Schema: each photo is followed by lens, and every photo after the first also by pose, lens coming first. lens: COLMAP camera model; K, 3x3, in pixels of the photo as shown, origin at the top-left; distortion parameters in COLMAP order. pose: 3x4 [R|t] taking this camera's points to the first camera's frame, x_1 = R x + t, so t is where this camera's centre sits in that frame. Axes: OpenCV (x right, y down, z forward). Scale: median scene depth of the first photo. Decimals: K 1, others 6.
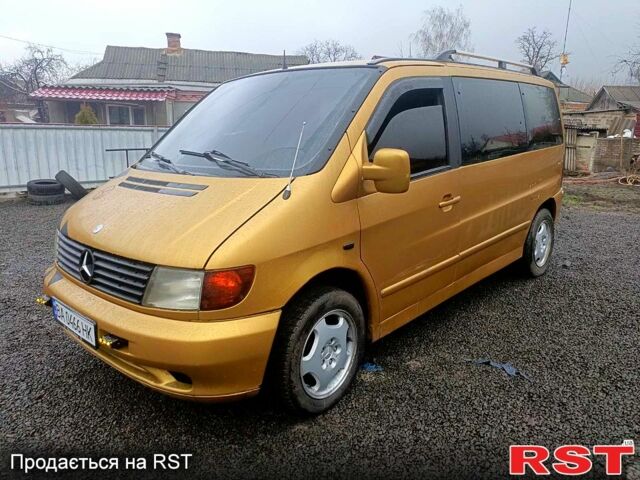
lens RADIAL K [[468.2, 0, 319.6], [0, 468.2, 232.4], [0, 0, 1]] dist [0.084300, -0.134876]
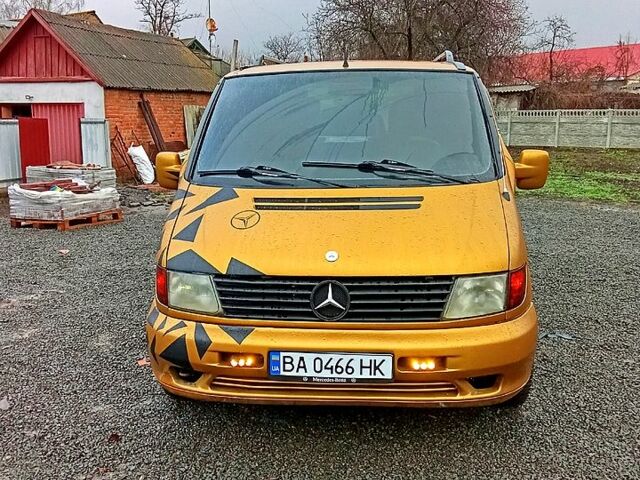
lens RADIAL K [[667.4, 0, 320.0], [0, 667.4, 240.0], [0, 0, 1]] dist [0.141106, -0.307725]
pose [[0.799006, -0.124535, 0.588286, -1.234474], [0.140740, 0.989876, 0.018397, -0.065438], [-0.584622, 0.068096, 0.808443, 0.012864]]
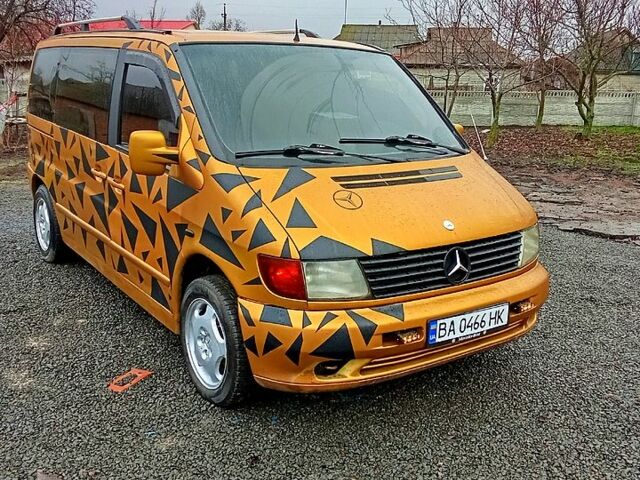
lens RADIAL K [[667.4, 0, 320.0], [0, 667.4, 240.0], [0, 0, 1]] dist [0.141106, -0.307725]
pose [[0.219674, -0.218028, 0.950898, -1.835150], [0.190251, 0.965567, 0.177440, -0.270103], [-0.956843, 0.141930, 0.253590, 0.925183]]
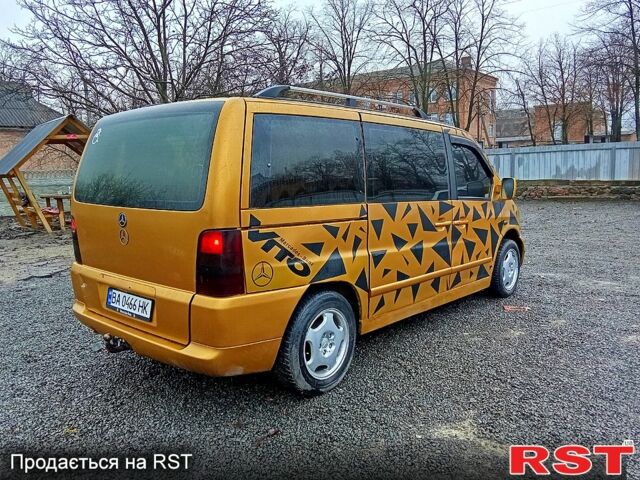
lens RADIAL K [[504.5, 0, 320.0], [0, 504.5, 240.0], [0, 0, 1]] dist [0.096807, -0.191111]
pose [[-0.999506, 0.029001, -0.012150, 0.328891], [0.022904, 0.936248, 0.350592, -0.843365], [0.021543, 0.350140, -0.936449, 3.723757]]
